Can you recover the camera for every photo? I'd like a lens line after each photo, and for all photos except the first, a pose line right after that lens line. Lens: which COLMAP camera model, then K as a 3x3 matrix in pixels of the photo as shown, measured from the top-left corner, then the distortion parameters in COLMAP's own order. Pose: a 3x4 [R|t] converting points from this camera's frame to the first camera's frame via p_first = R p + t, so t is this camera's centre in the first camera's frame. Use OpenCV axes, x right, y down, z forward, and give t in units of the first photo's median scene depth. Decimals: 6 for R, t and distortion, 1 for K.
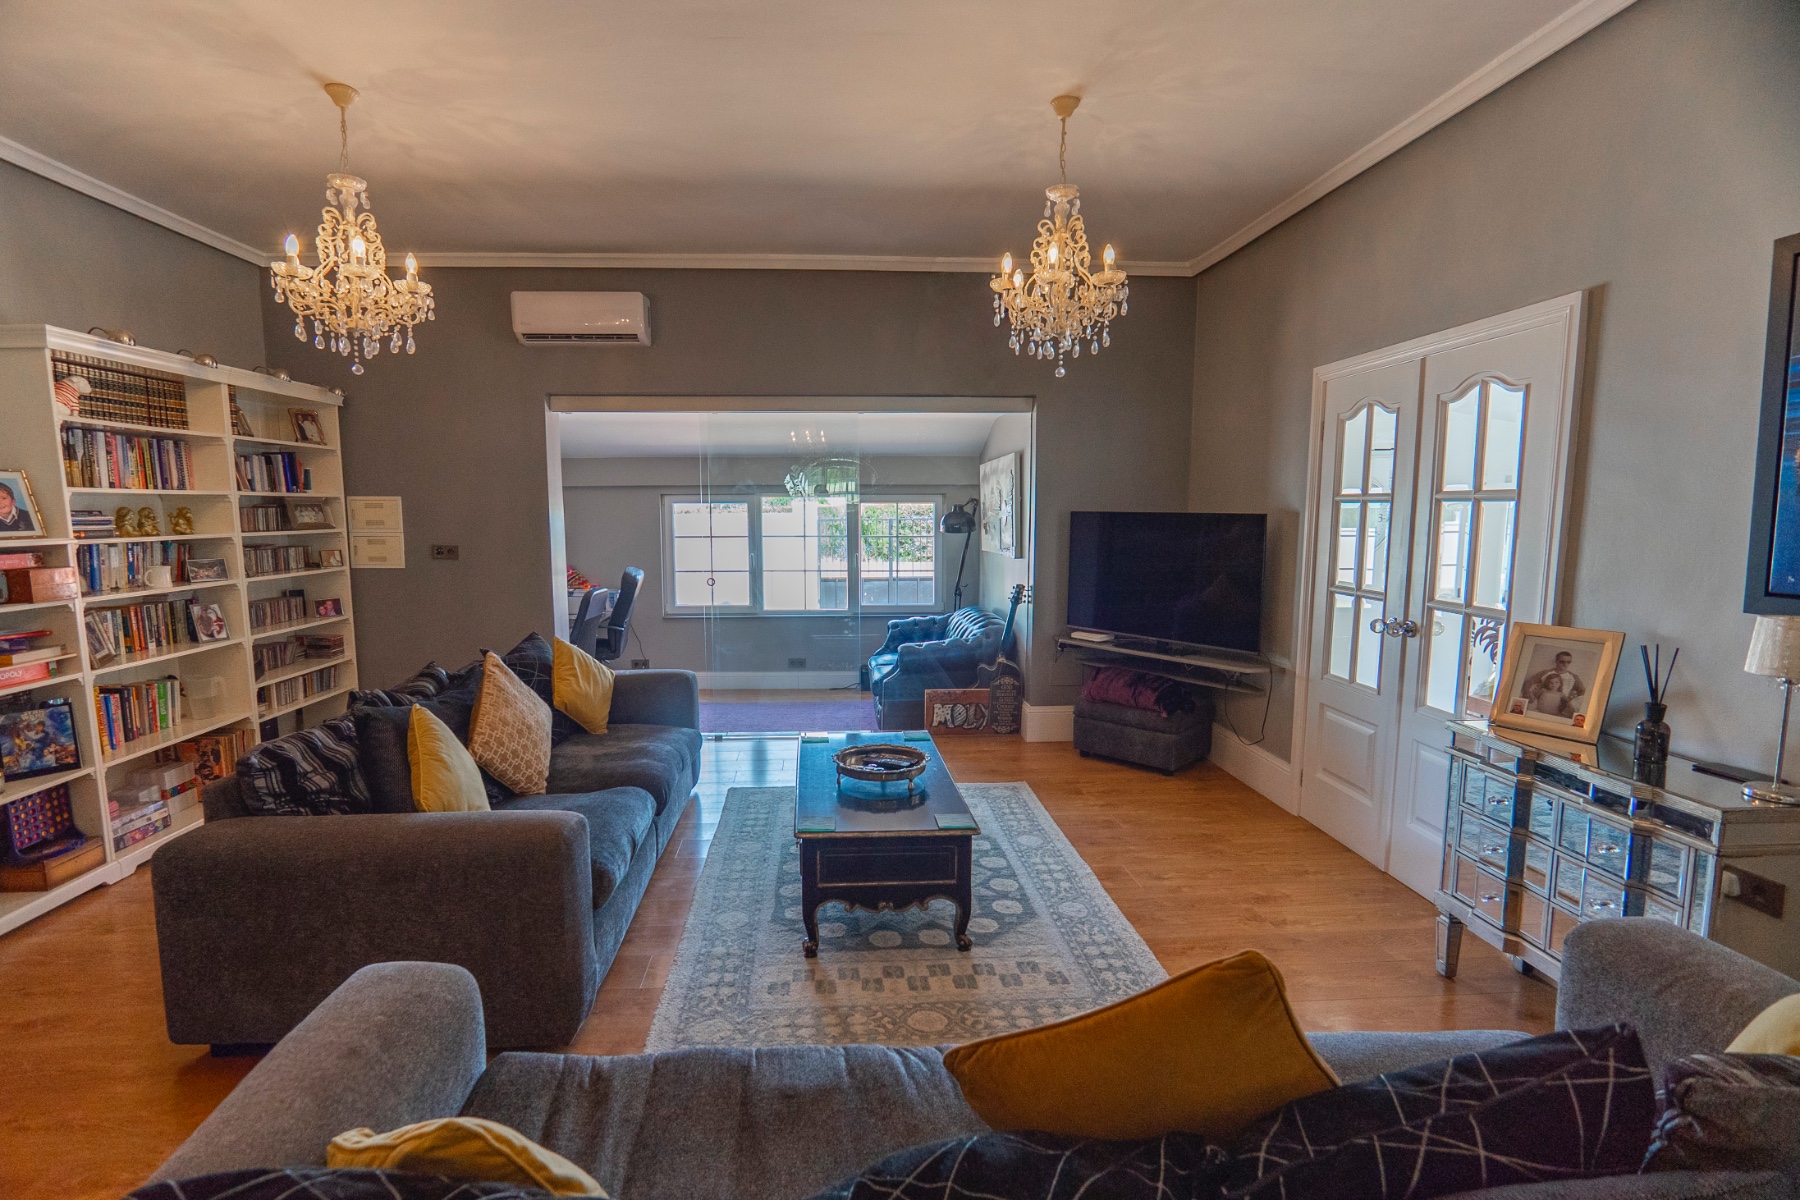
lens RADIAL K [[852.2, 0, 869.9], [0, 852.2, 605.6], [0, 0, 1]] dist [-0.019762, 0.009305]
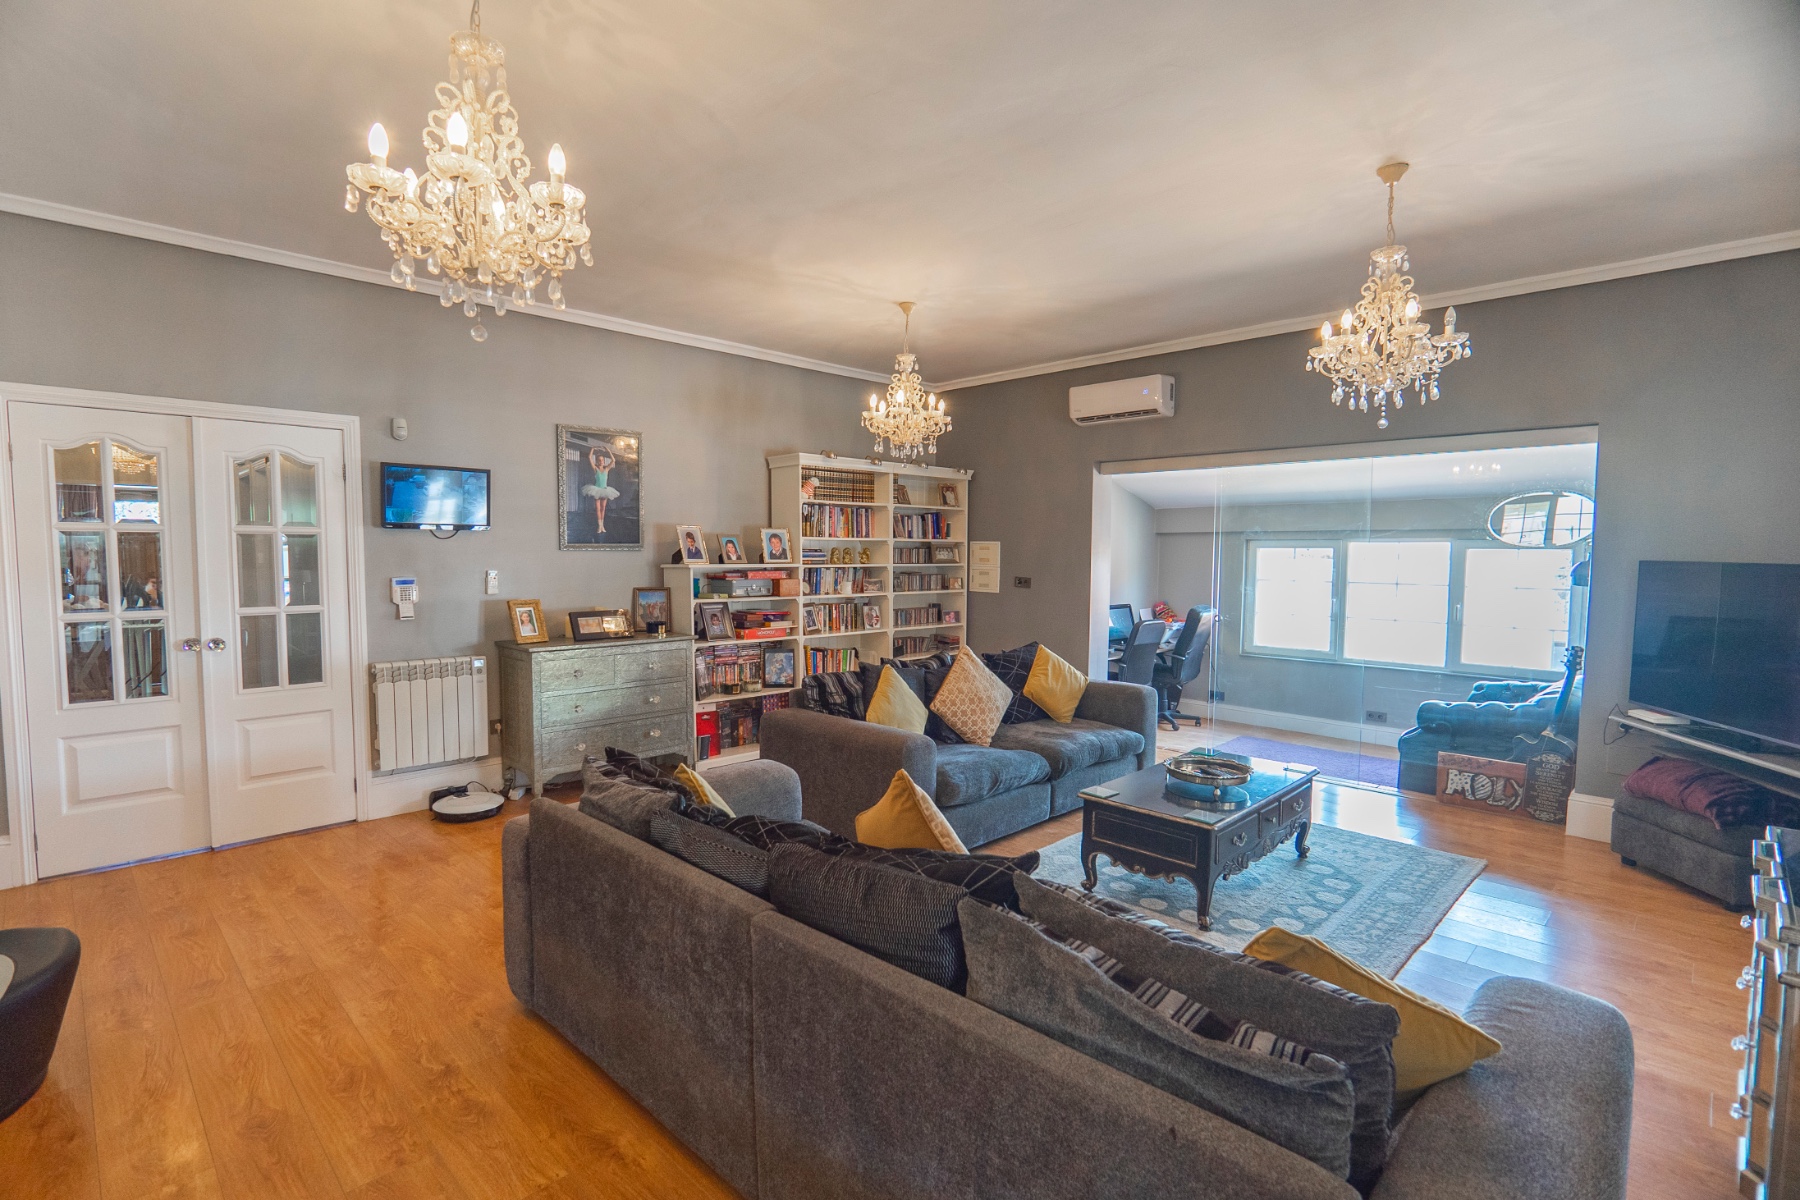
lens RADIAL K [[852.2, 0, 869.9], [0, 852.2, 605.6], [0, 0, 1]] dist [-0.019762, 0.009305]
pose [[0.655291, 0.055939, -0.753302, 0.458936], [-0.095260, 0.995412, -0.008948, 0.011621], [0.749346, 0.077623, 0.657614, -0.097378]]
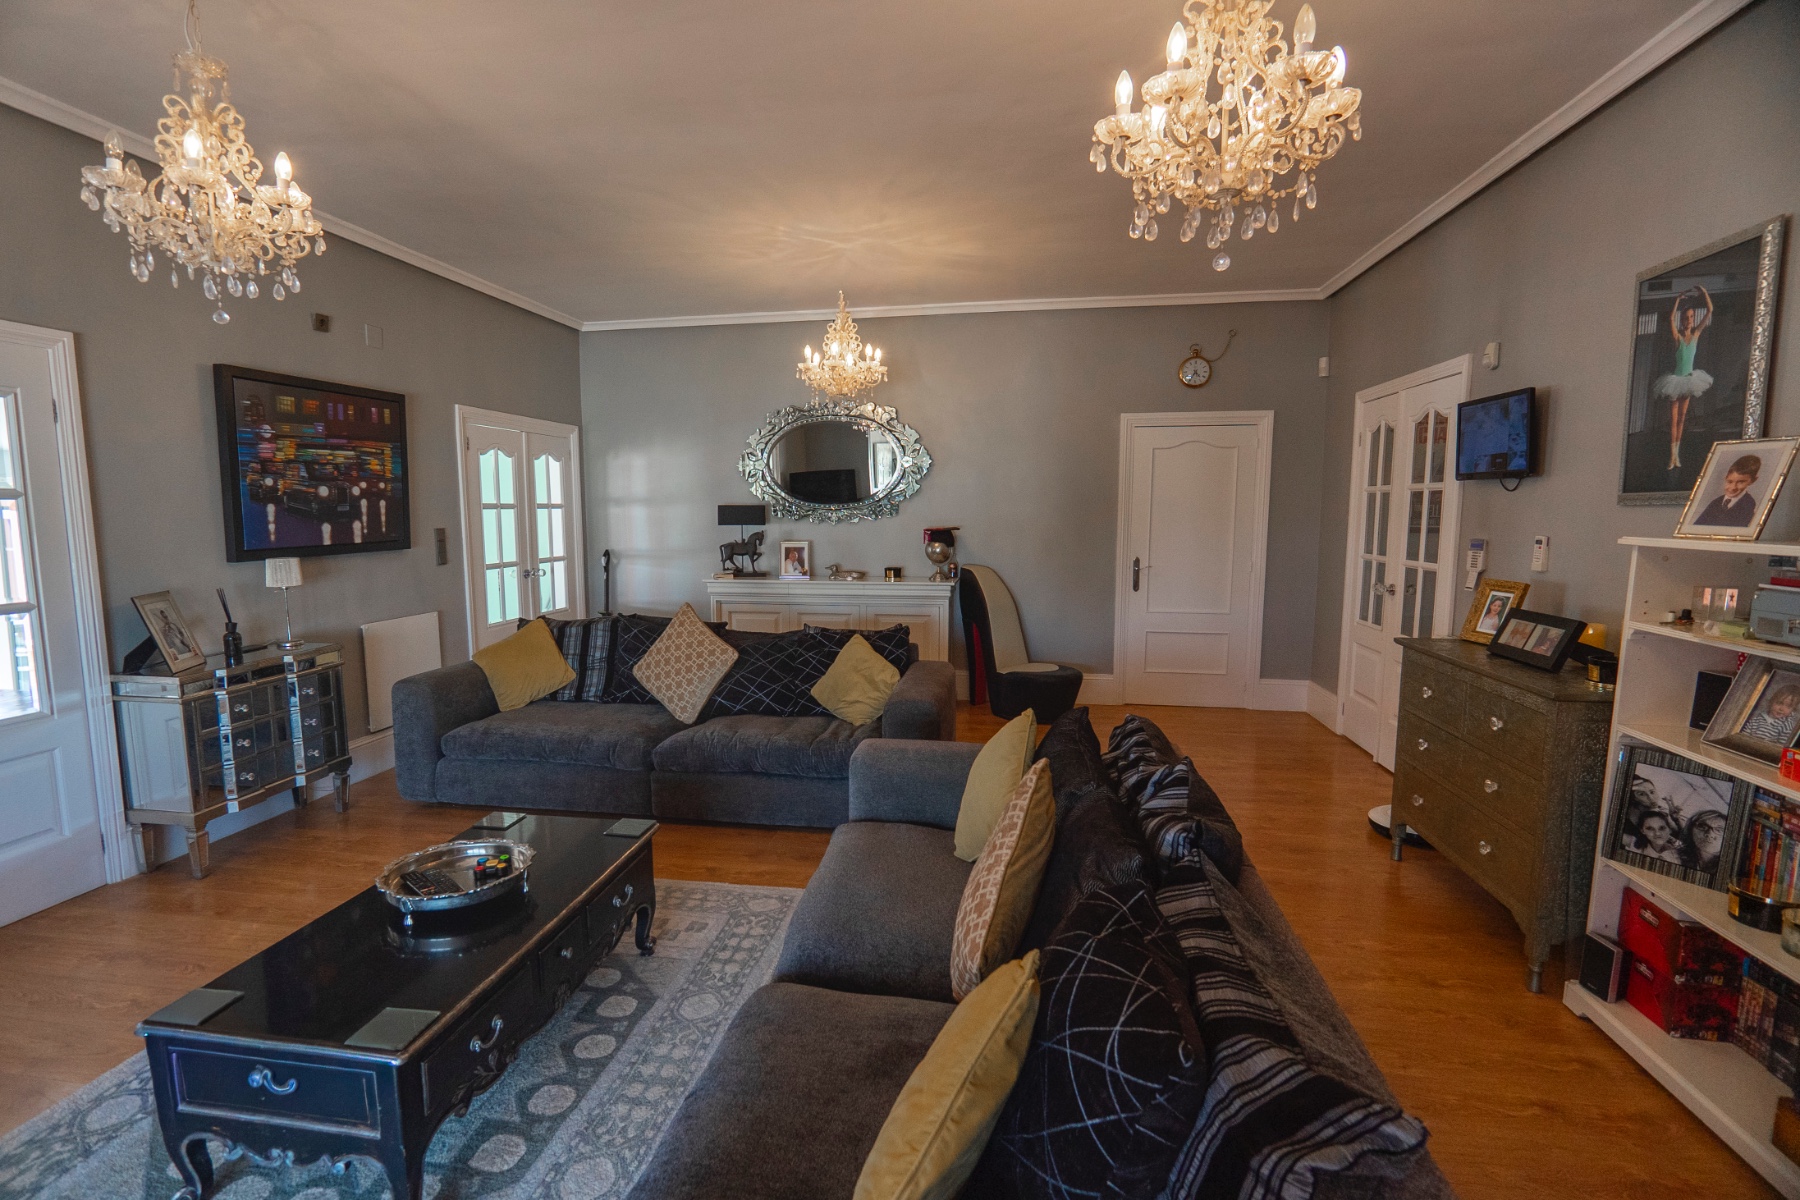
lens RADIAL K [[852.2, 0, 869.9], [0, 852.2, 605.6], [0, 0, 1]] dist [-0.019762, 0.009305]
pose [[-0.971756, -0.022570, 0.234906, -0.371983], [0.032071, 0.973551, 0.226210, -0.136501], [-0.233798, 0.227354, -0.945330, 1.222739]]
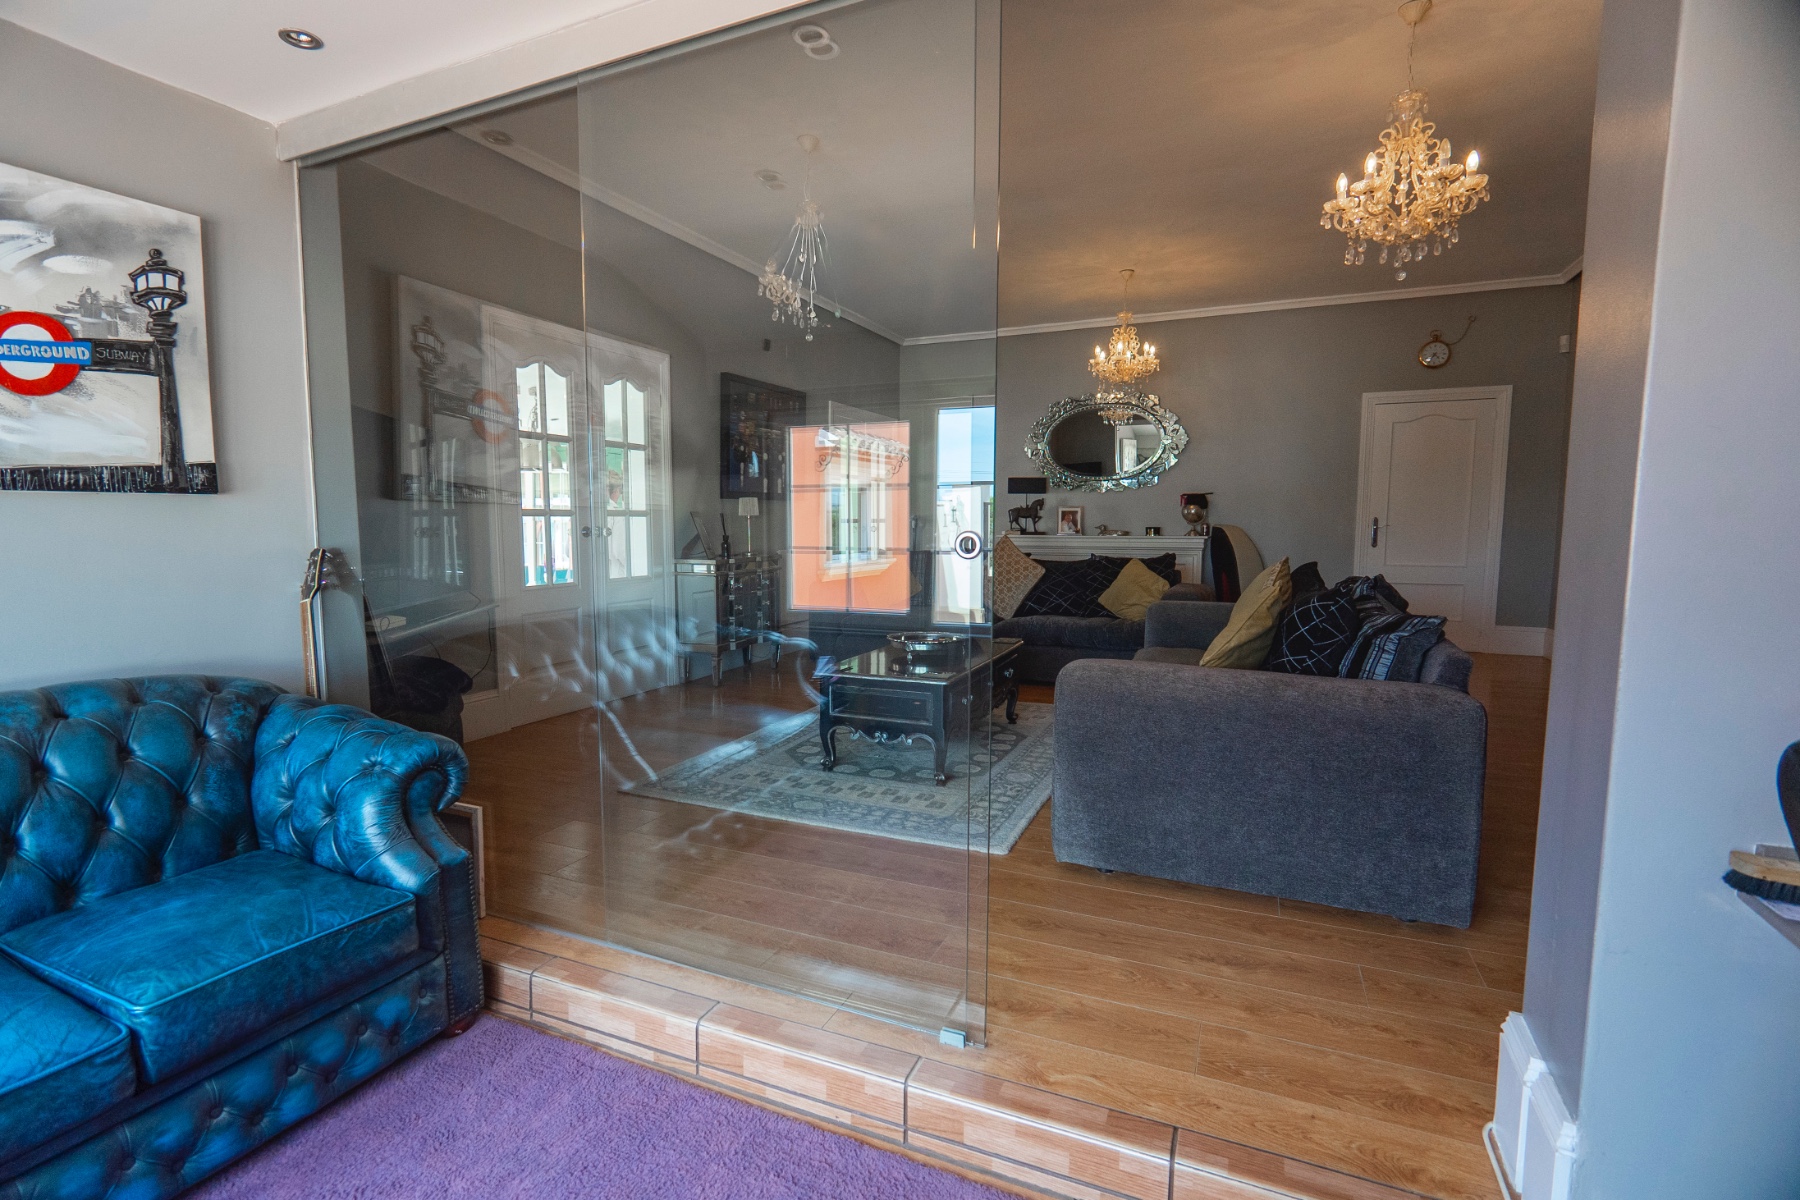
lens RADIAL K [[852.2, 0, 869.9], [0, 852.2, 605.6], [0, 0, 1]] dist [-0.019762, 0.009305]
pose [[-0.880083, -0.043648, 0.472809, -0.392651], [0.058079, 0.978393, 0.198431, -0.091189], [-0.471254, 0.202096, -0.858532, 1.671075]]
